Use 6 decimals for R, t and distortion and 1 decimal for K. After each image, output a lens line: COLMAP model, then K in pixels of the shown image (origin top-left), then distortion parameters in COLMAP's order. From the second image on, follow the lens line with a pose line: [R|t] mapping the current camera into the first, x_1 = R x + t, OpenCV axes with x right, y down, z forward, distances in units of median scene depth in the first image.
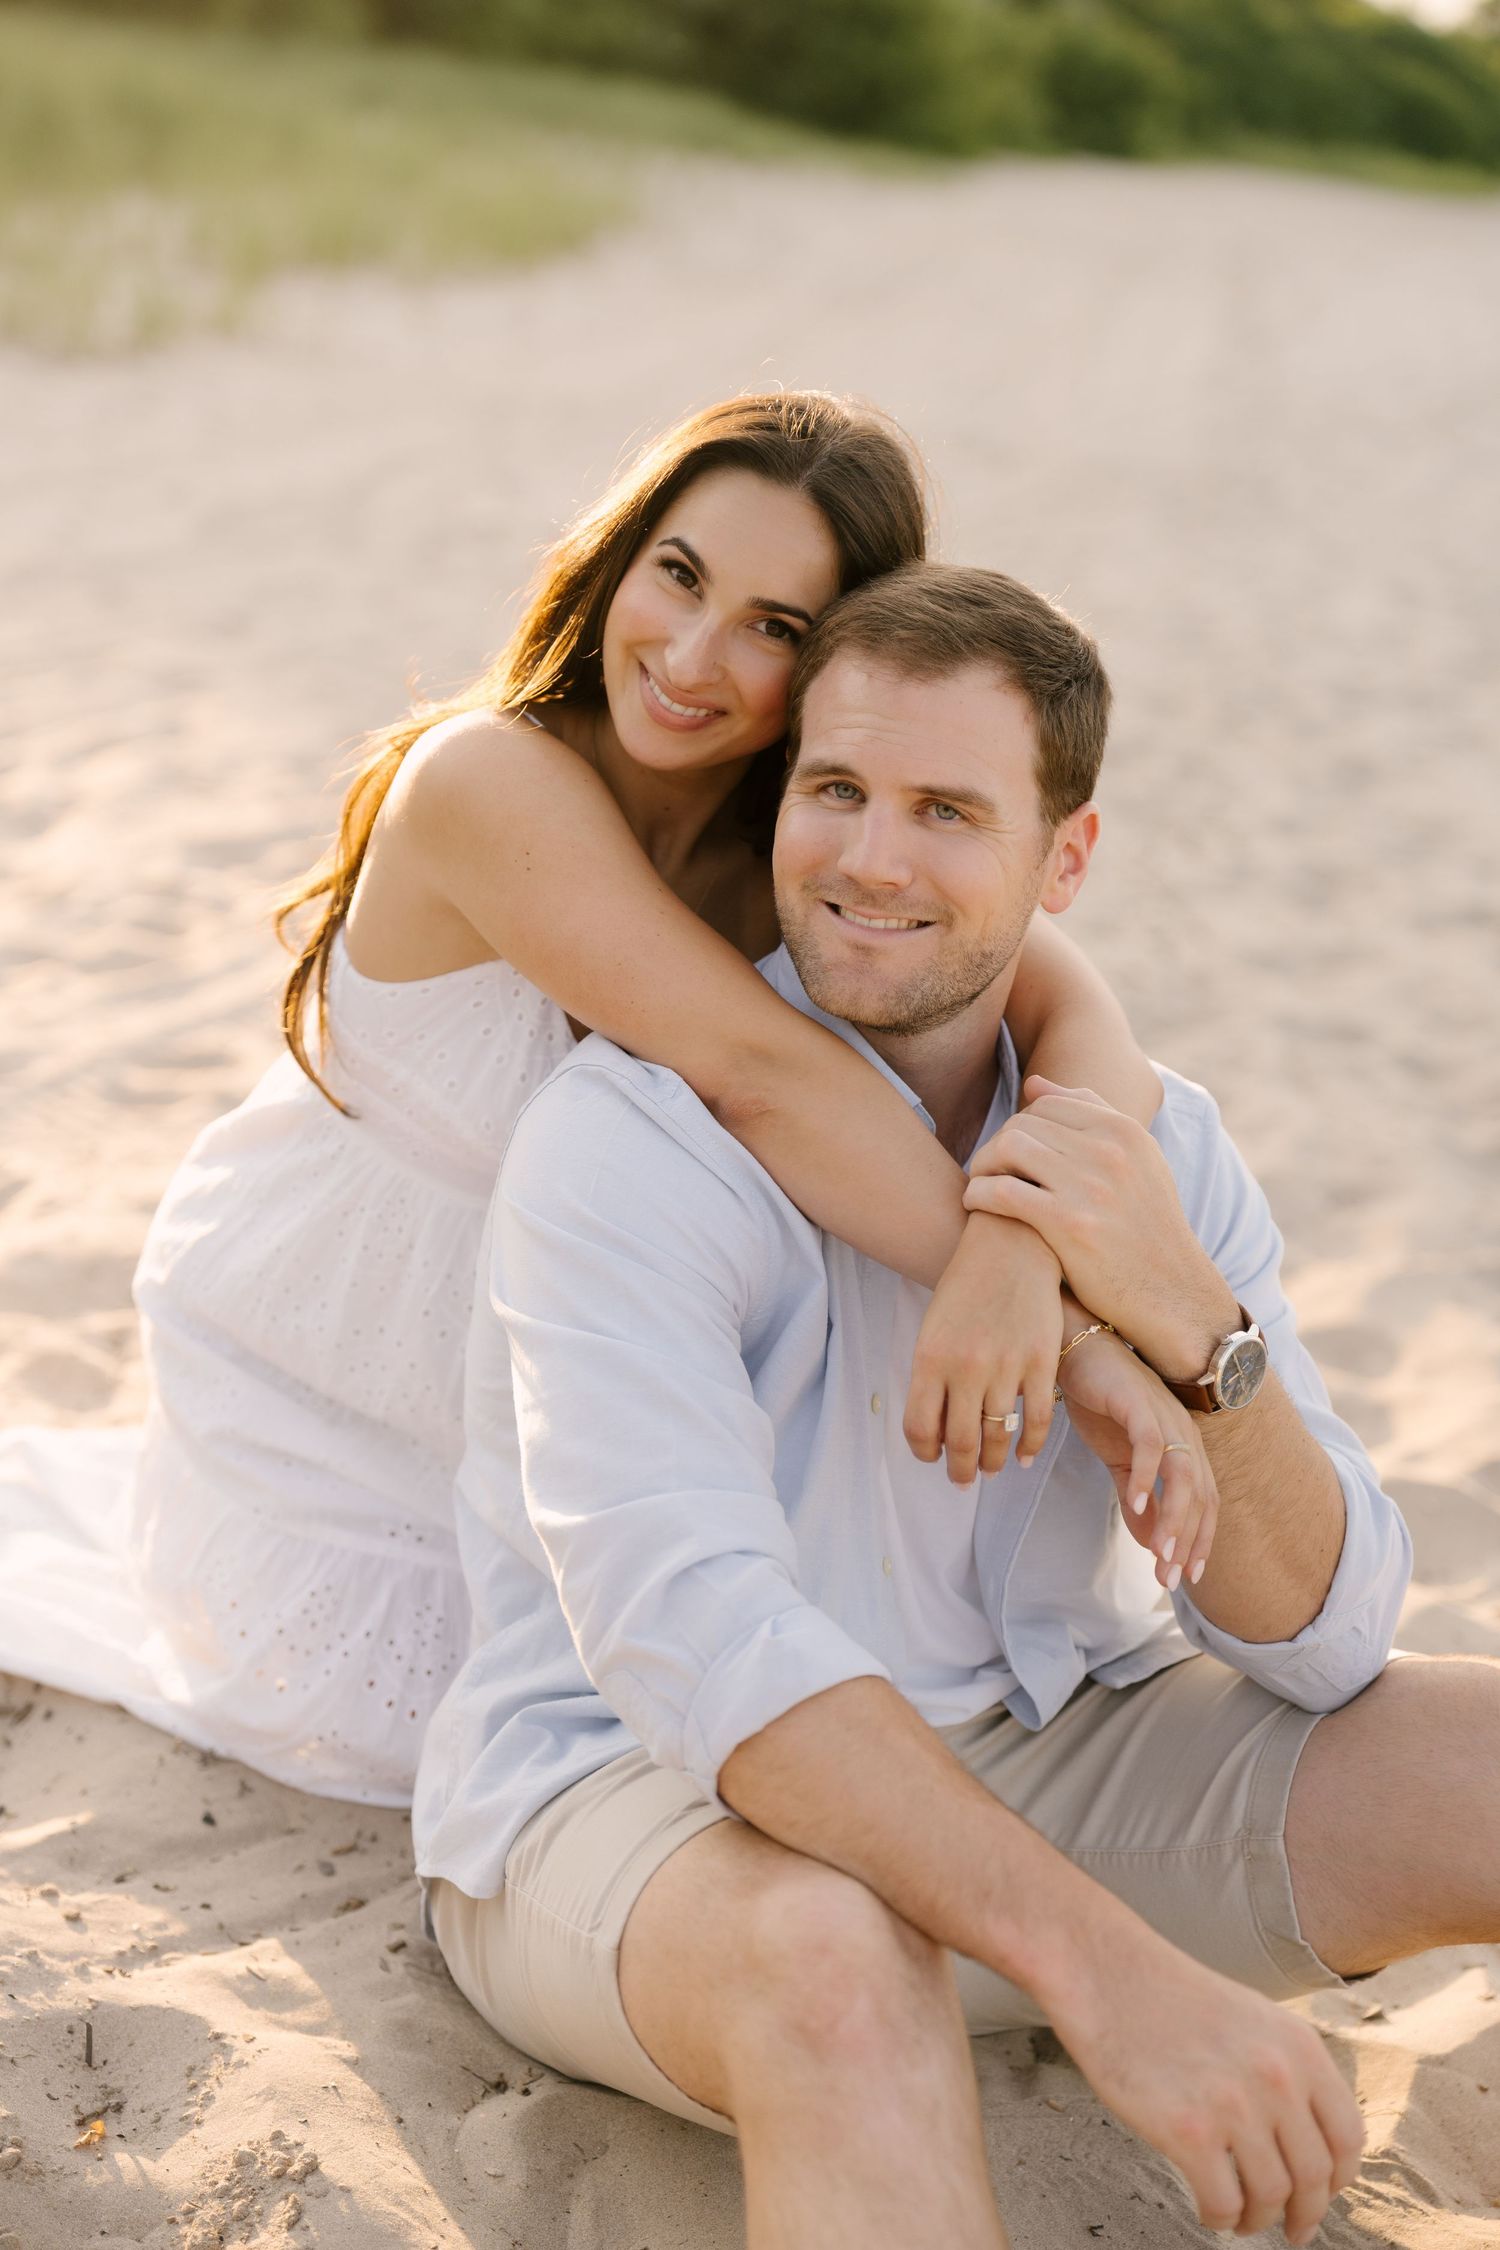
lens RADIAL K [[3614.1, 0, 750.0], [0, 3614.1, 1125.0], [0, 0, 1]] dist [0.000883, -0.061087]
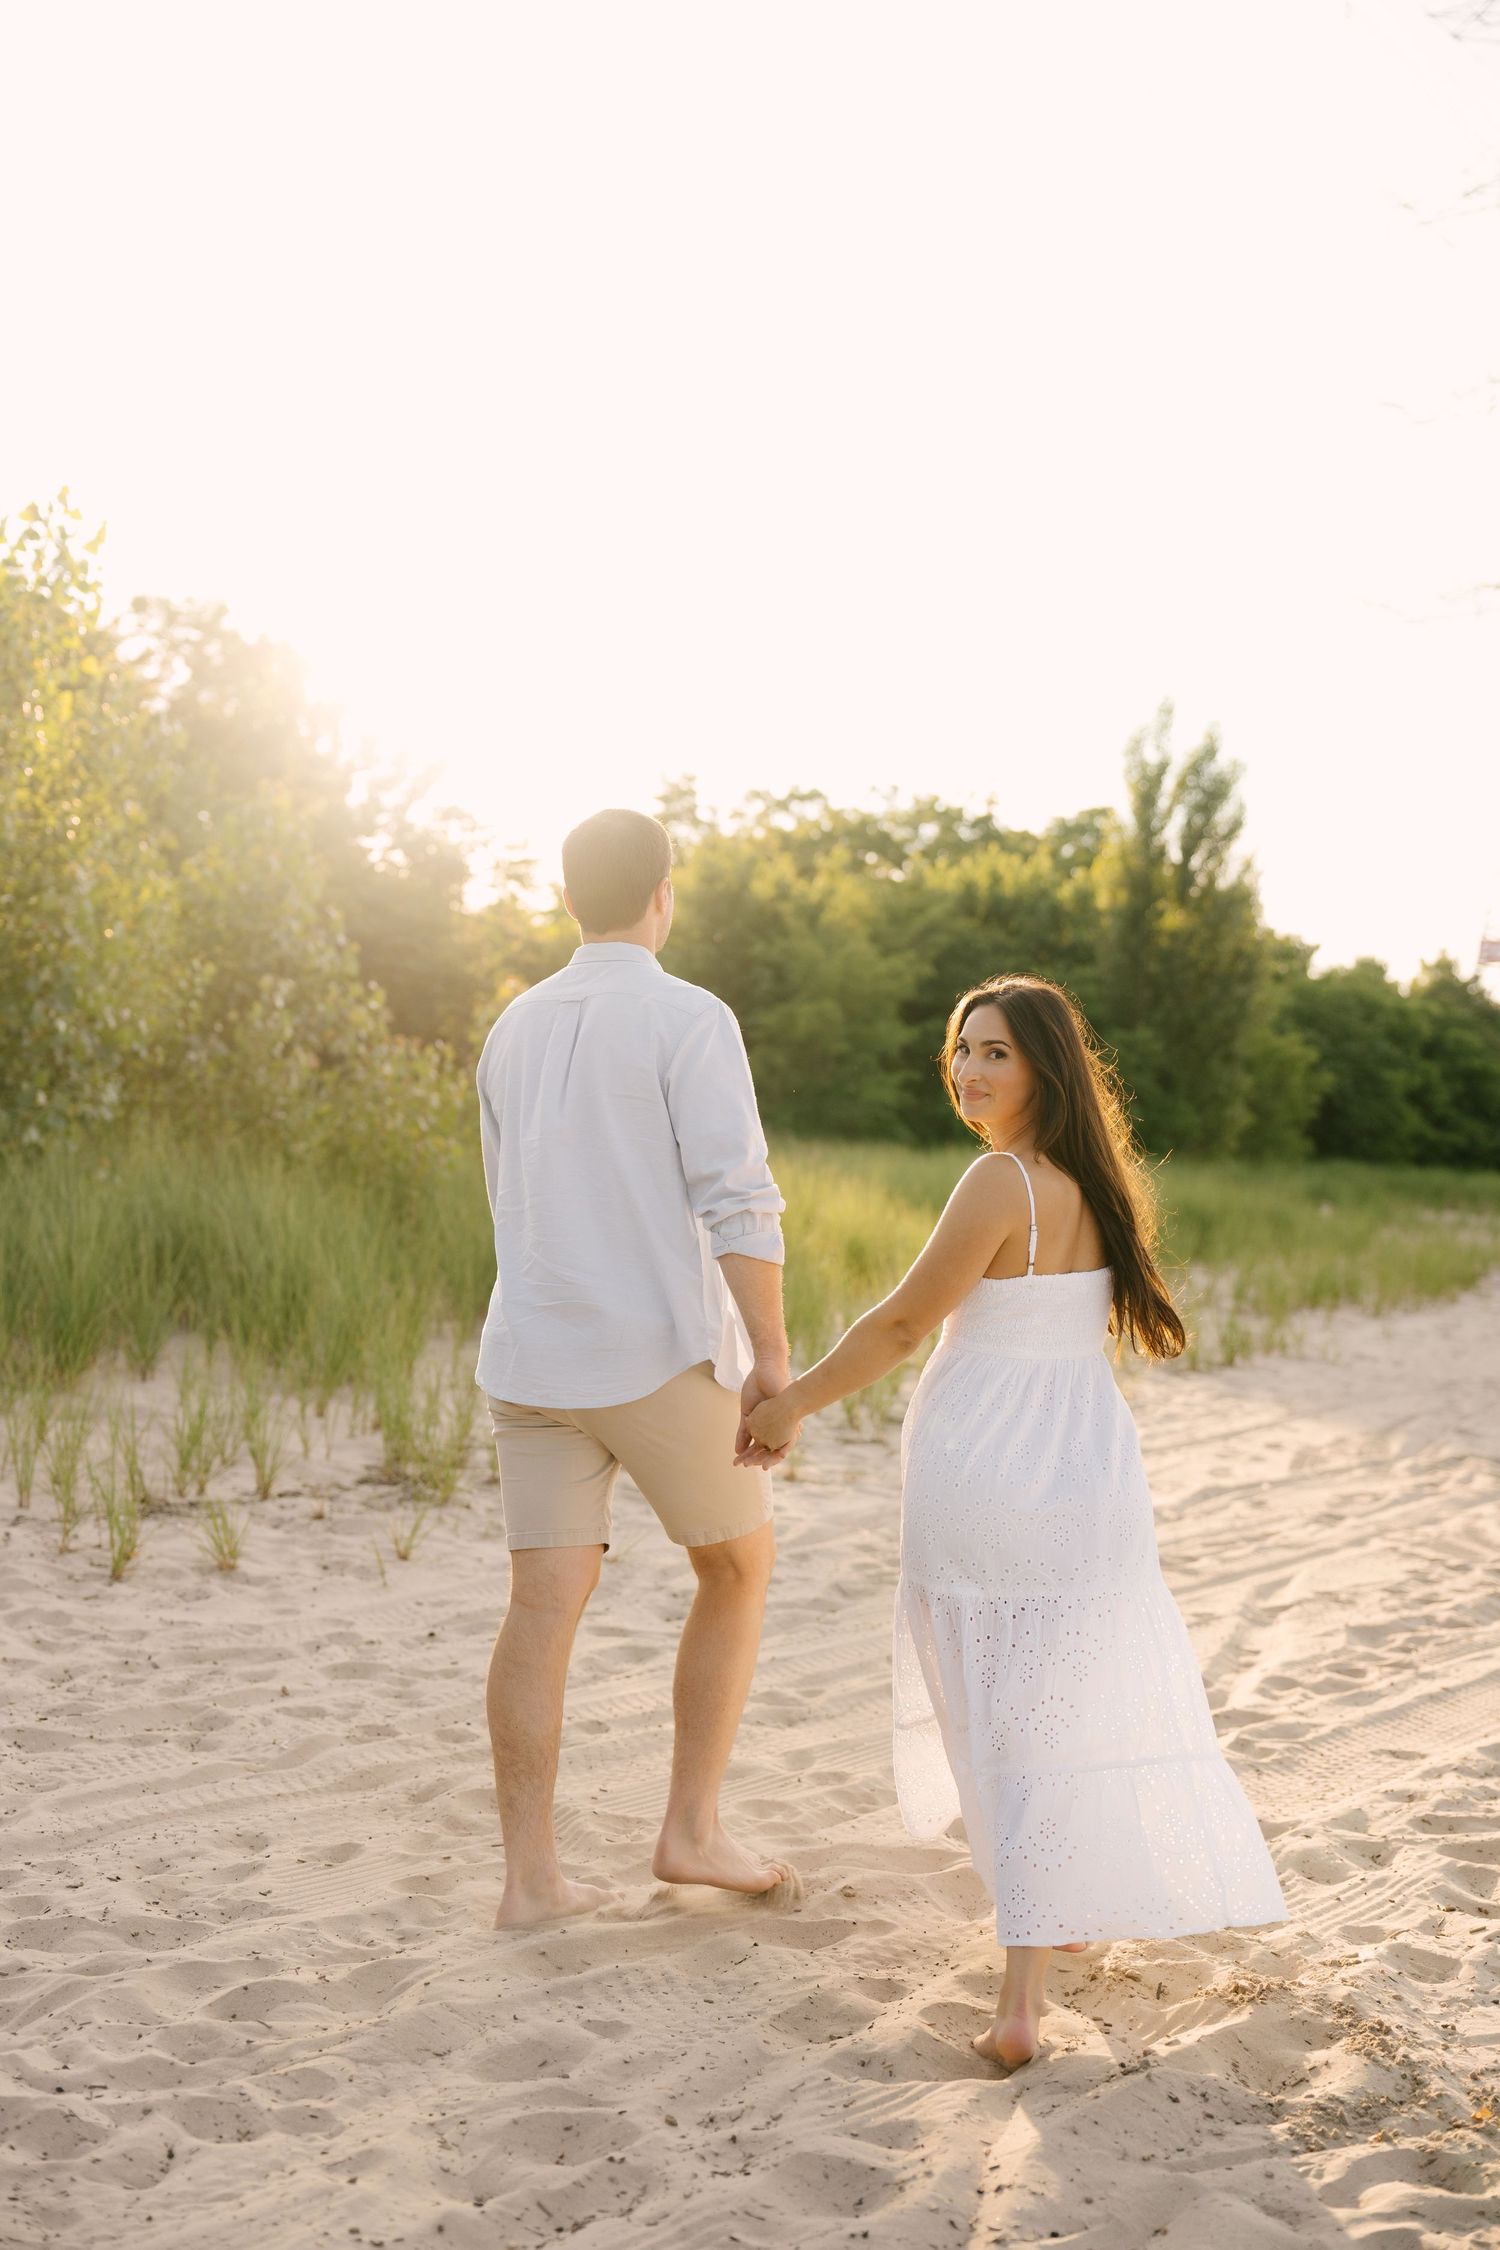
lens RADIAL K [[2433.9, 0, 750.0], [0, 2433.9, 1125.0], [0, 0, 1]] dist [-0.007562, -0.019022]
pose [[0.946850, -0.072669, -0.313360, -0.021437], [-0.024616, 0.954923, -0.295831, 0.031079], [0.320733, 0.287821, 0.902380, -0.182838]]
